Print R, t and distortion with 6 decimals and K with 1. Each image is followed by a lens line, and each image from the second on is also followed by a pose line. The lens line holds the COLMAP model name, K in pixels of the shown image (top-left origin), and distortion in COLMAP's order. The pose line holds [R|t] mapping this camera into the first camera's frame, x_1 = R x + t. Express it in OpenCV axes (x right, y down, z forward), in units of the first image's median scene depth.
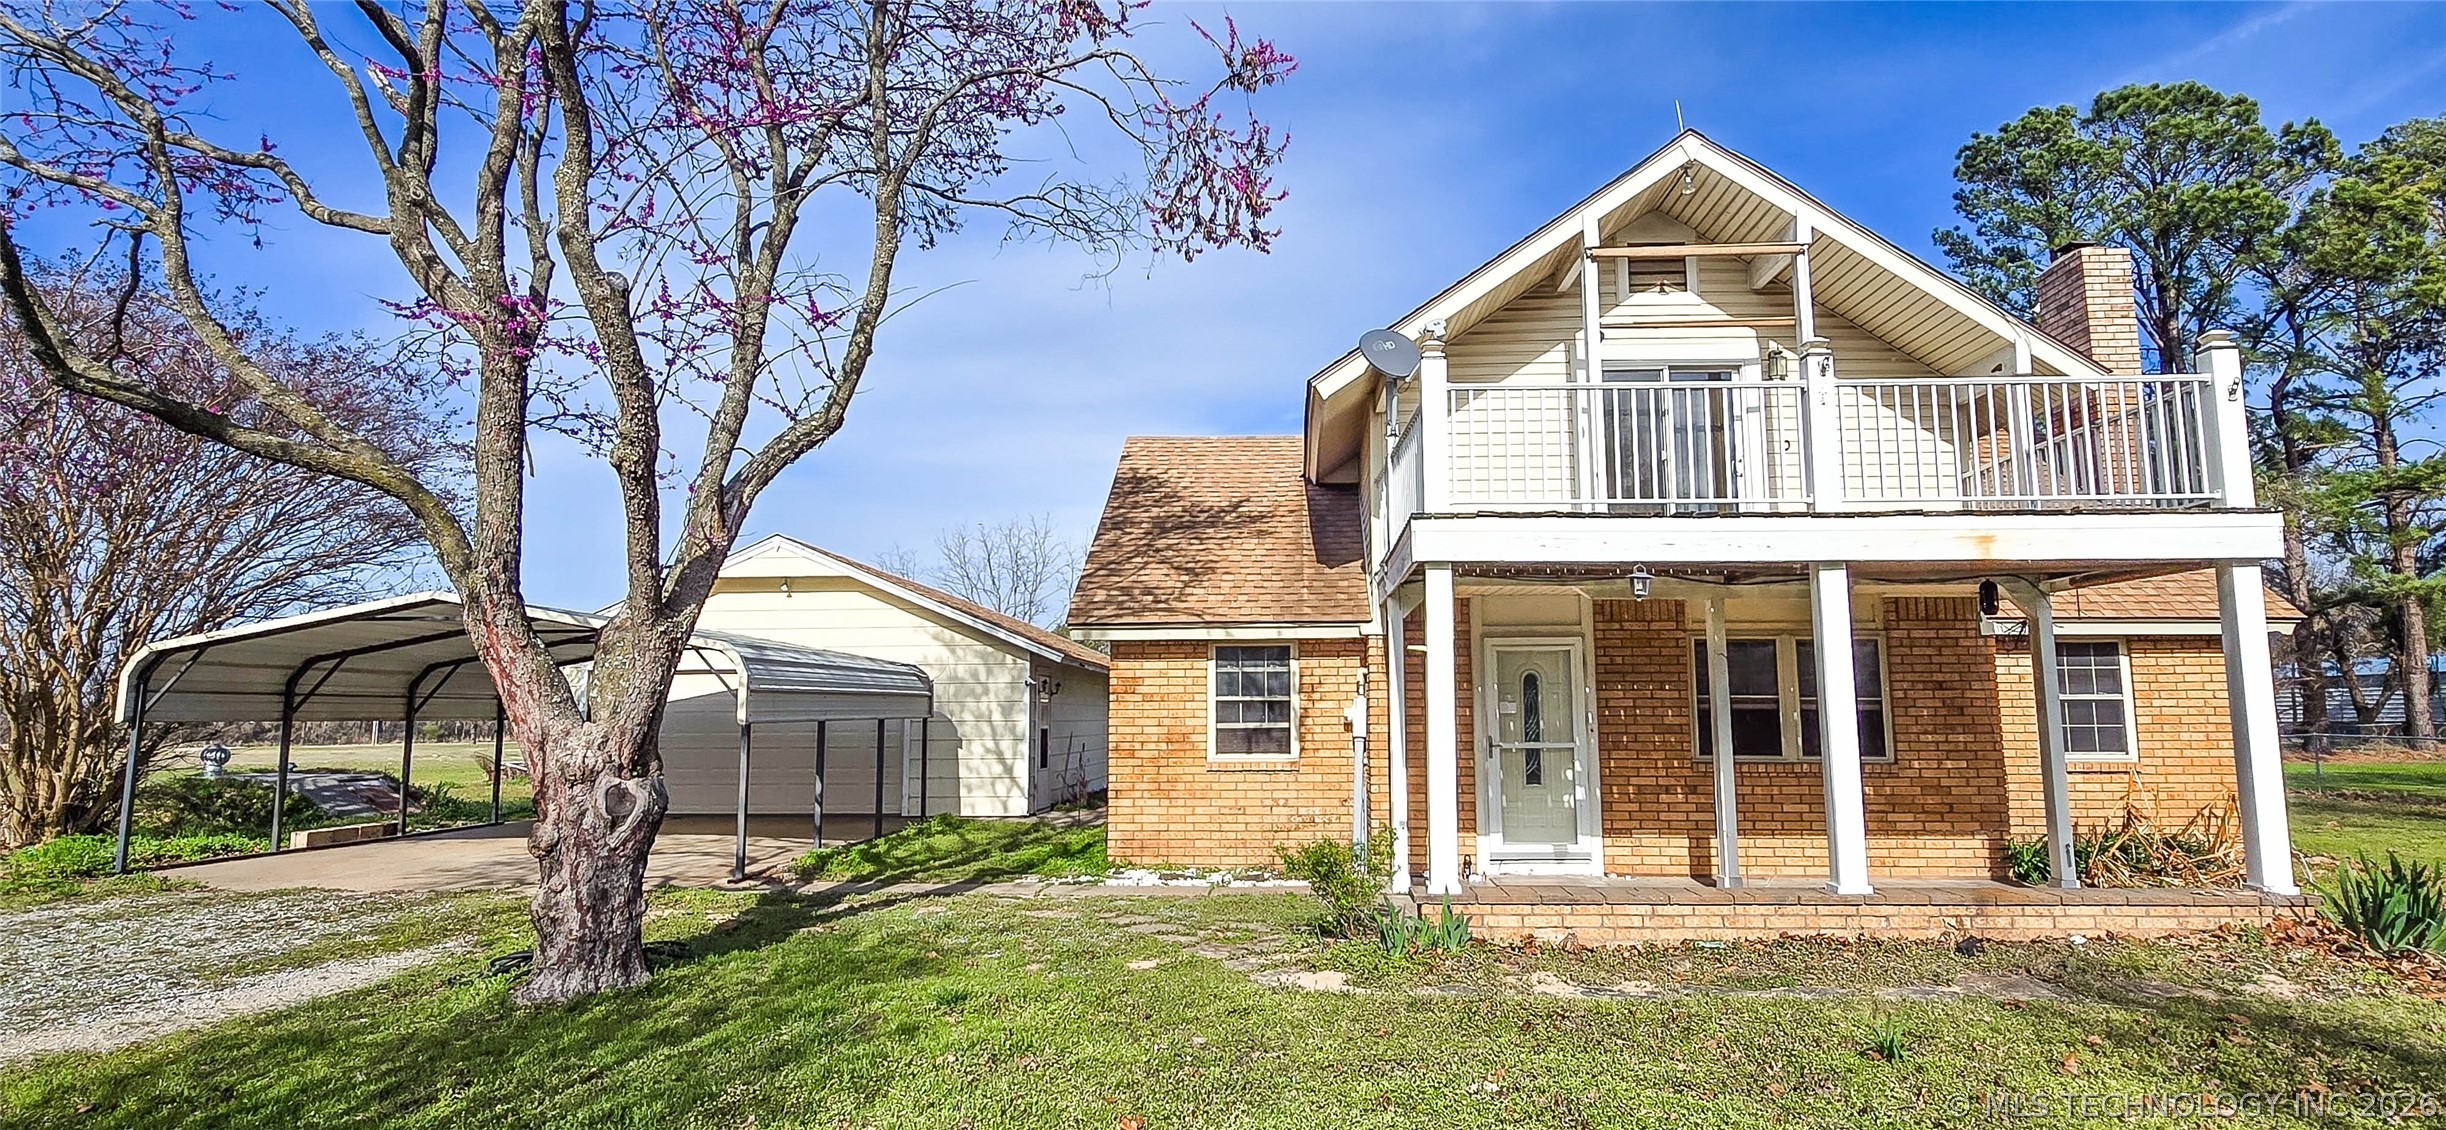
lens RADIAL K [[1294.7, 0, 1224.0], [0, 1294.7, 549.1], [0, 0, 1]] dist [-0.000356, -0.001127]
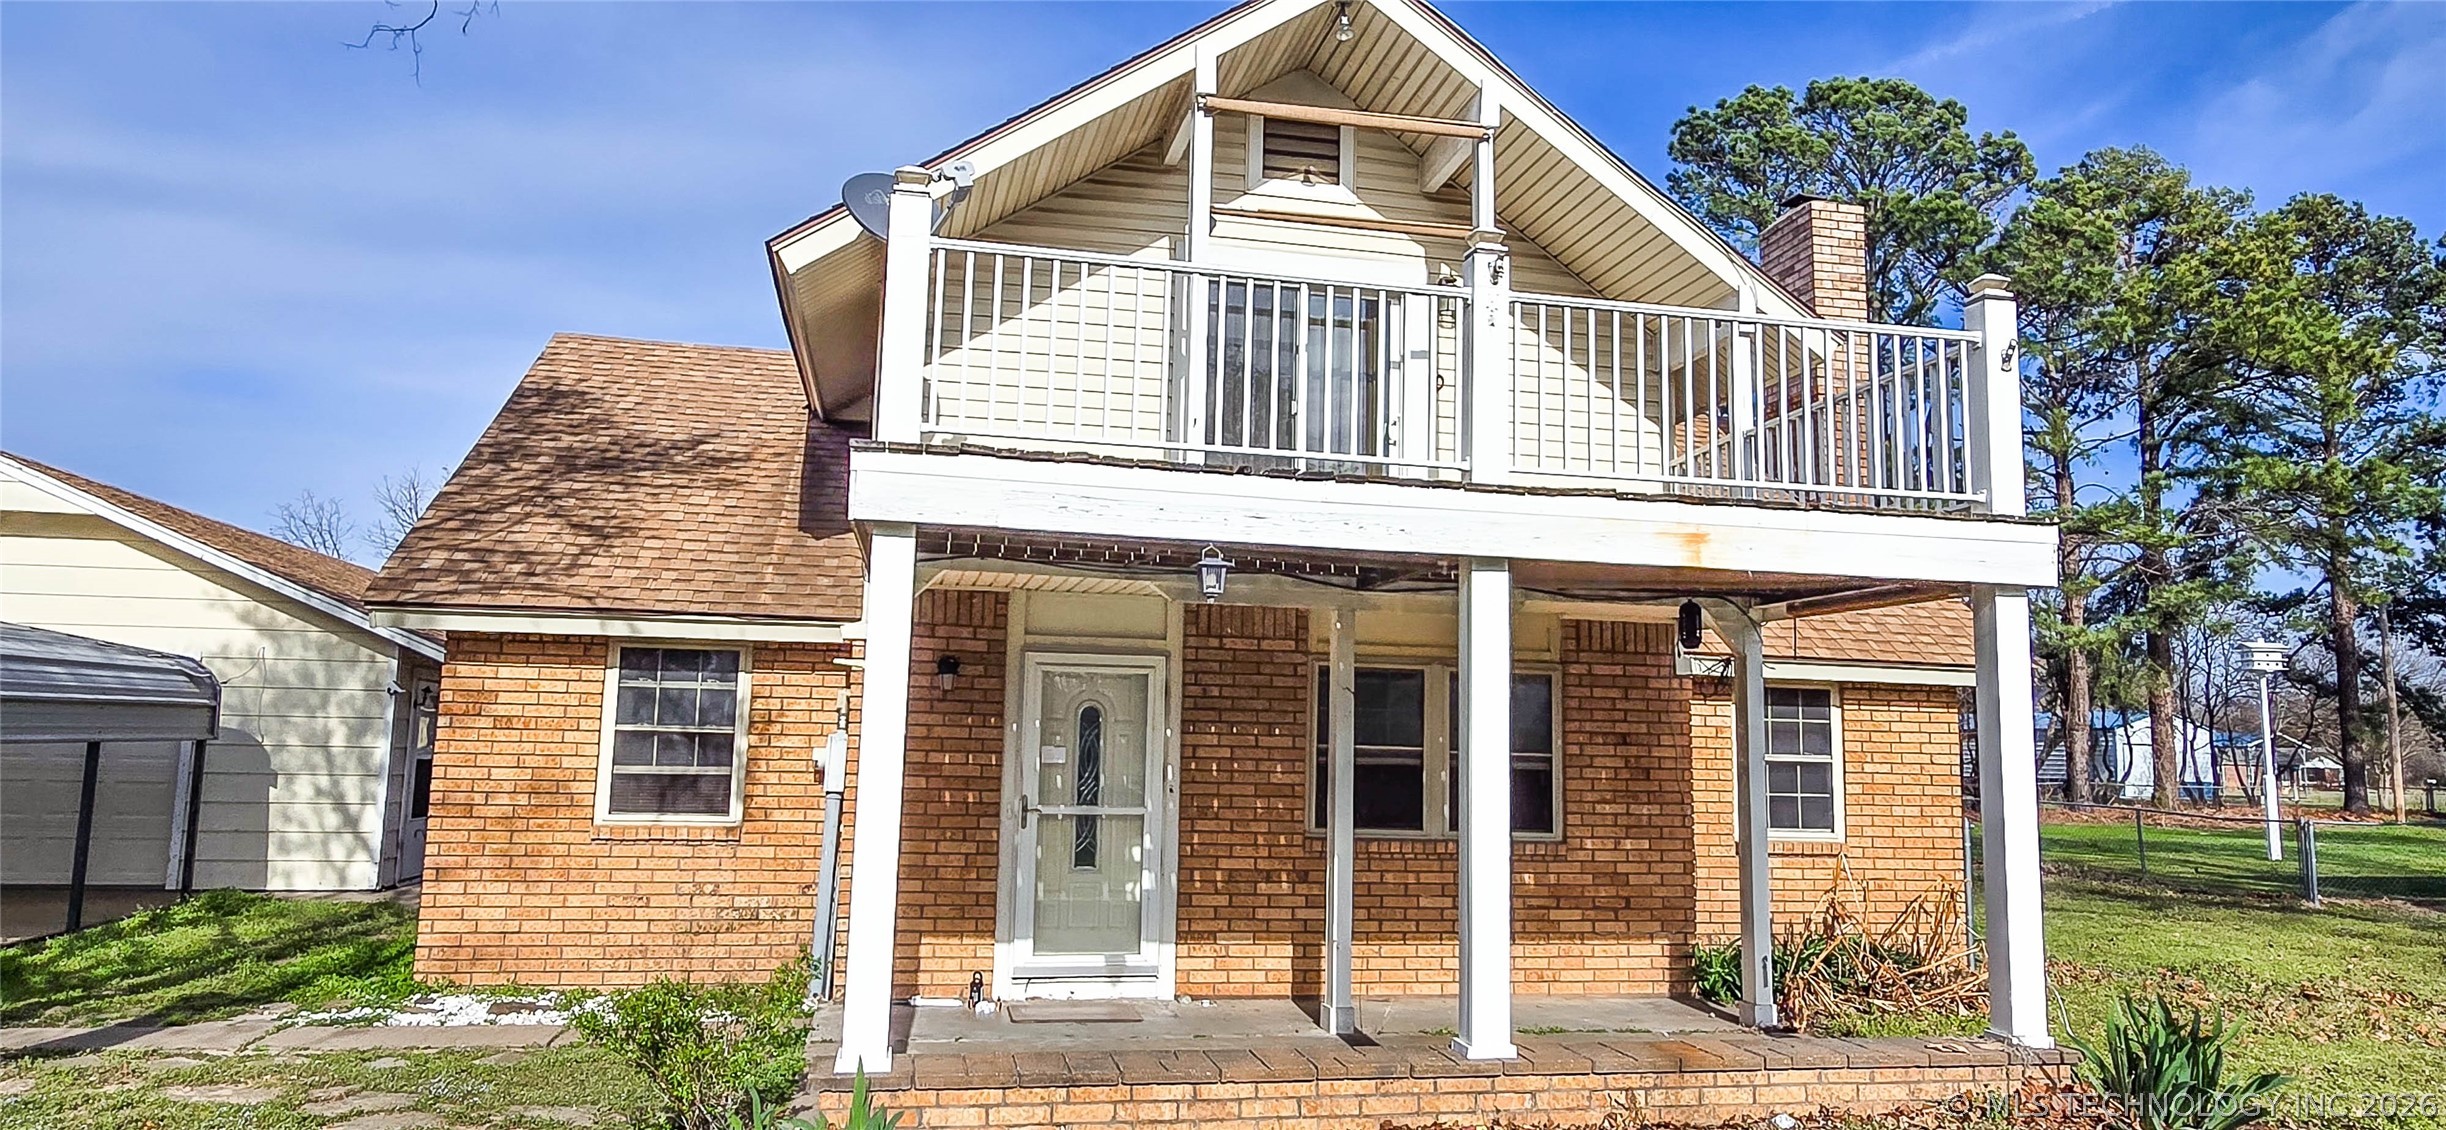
lens RADIAL K [[1562.9, 0, 1231.4], [0, 1562.9, 538.4], [0, 0, 1]] dist [-0.005634, 0.002558]
pose [[0.966015, 0.059348, 0.251579, 0.092857], [-0.058916, 0.998220, -0.009259, 0.010003], [-0.251681, -0.005878, 0.967793, 0.170927]]
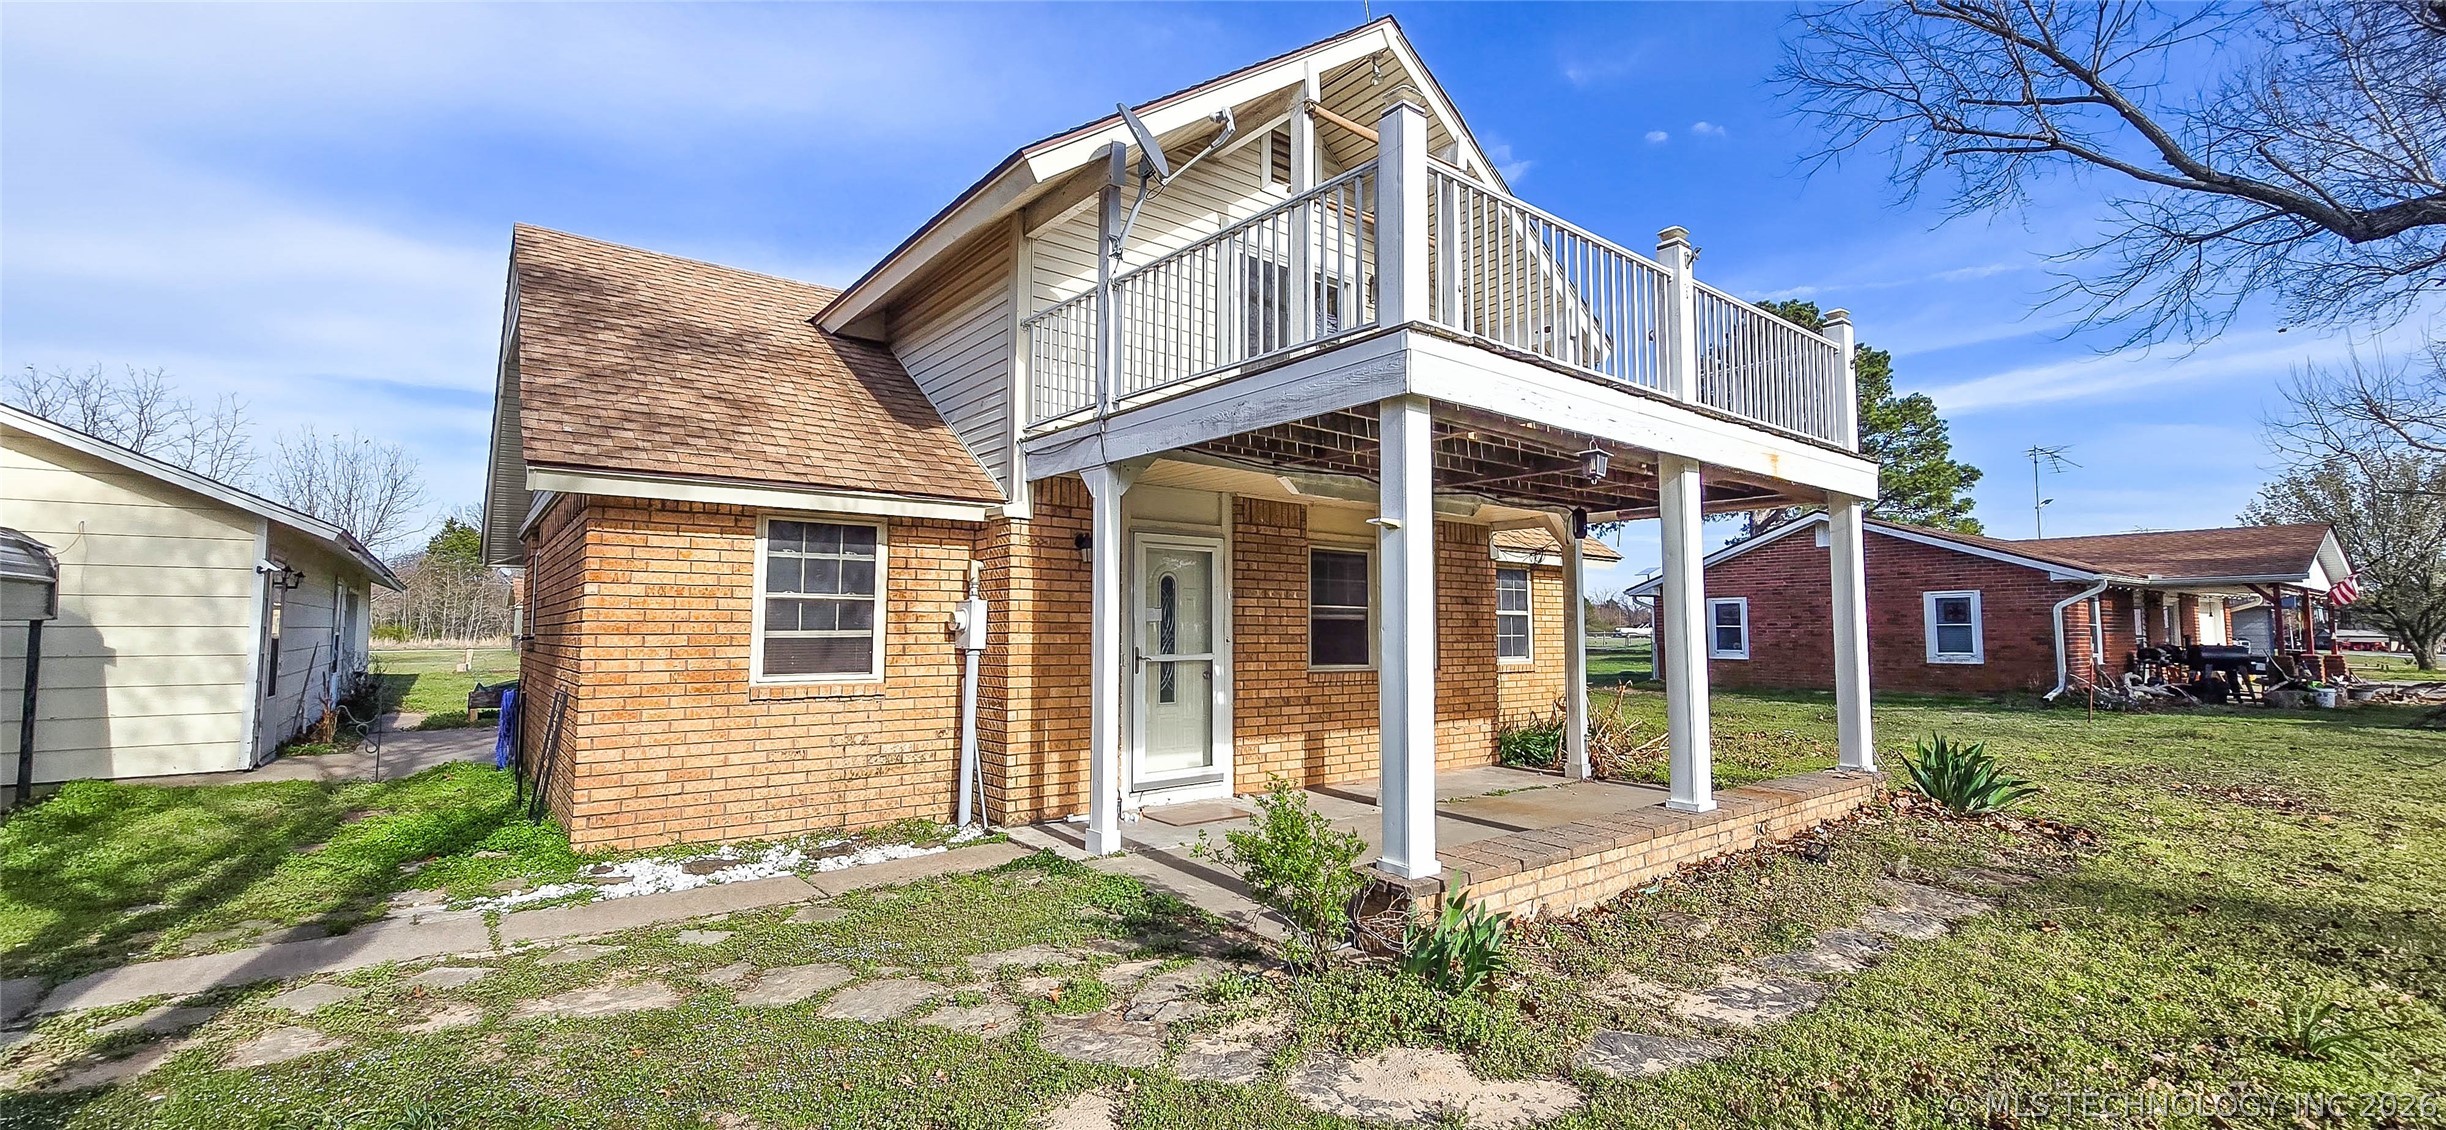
lens RADIAL K [[1000.4, 0, 1224.9], [0, 1000.4, 555.6], [0, 0, 1]] dist [-0.001732, 0.000701]
pose [[0.751878, 0.053510, 0.657128, -0.180241], [-0.090103, 0.995689, 0.022016, 0.063005], [-0.653117, -0.075763, 0.753458, 0.458218]]
